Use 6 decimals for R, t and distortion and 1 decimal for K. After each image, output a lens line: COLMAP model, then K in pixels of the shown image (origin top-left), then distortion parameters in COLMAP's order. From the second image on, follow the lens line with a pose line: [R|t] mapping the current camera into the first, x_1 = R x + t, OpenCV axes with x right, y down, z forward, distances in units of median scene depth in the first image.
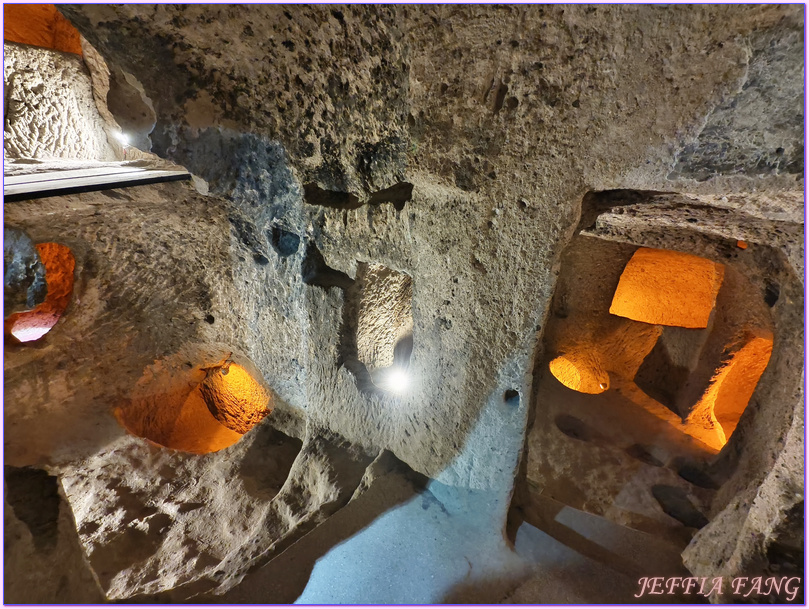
lens RADIAL K [[363.3, 0, 405.7], [0, 363.3, 304.1], [0, 0, 1]] dist [-0.003651, -0.001363]
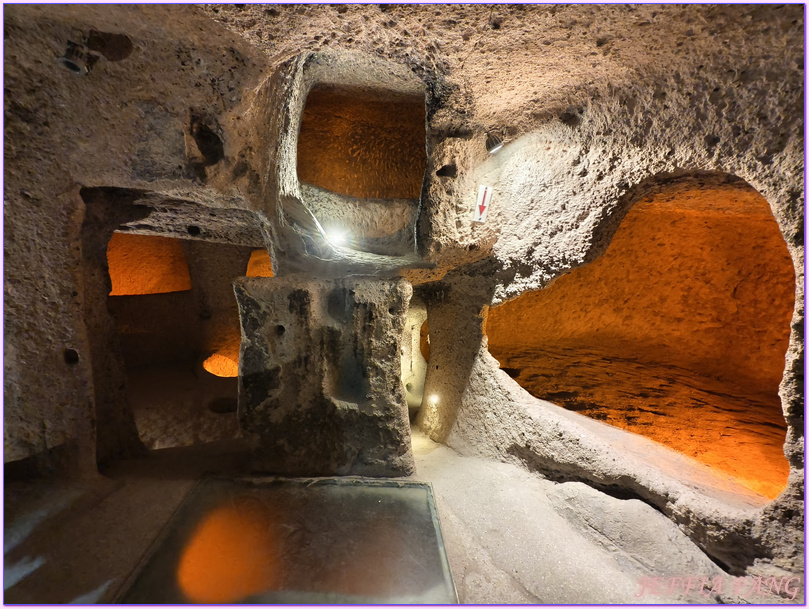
lens RADIAL K [[363.3, 0, 404.0], [0, 363.3, 303.9], [0, 0, 1]] dist [-0.003651, -0.001363]
pose [[0.681083, -0.171123, 0.711929, 0.268564], [0.209900, 0.977129, 0.034063, 0.334697], [-0.701476, 0.126234, 0.701425, -0.778149]]
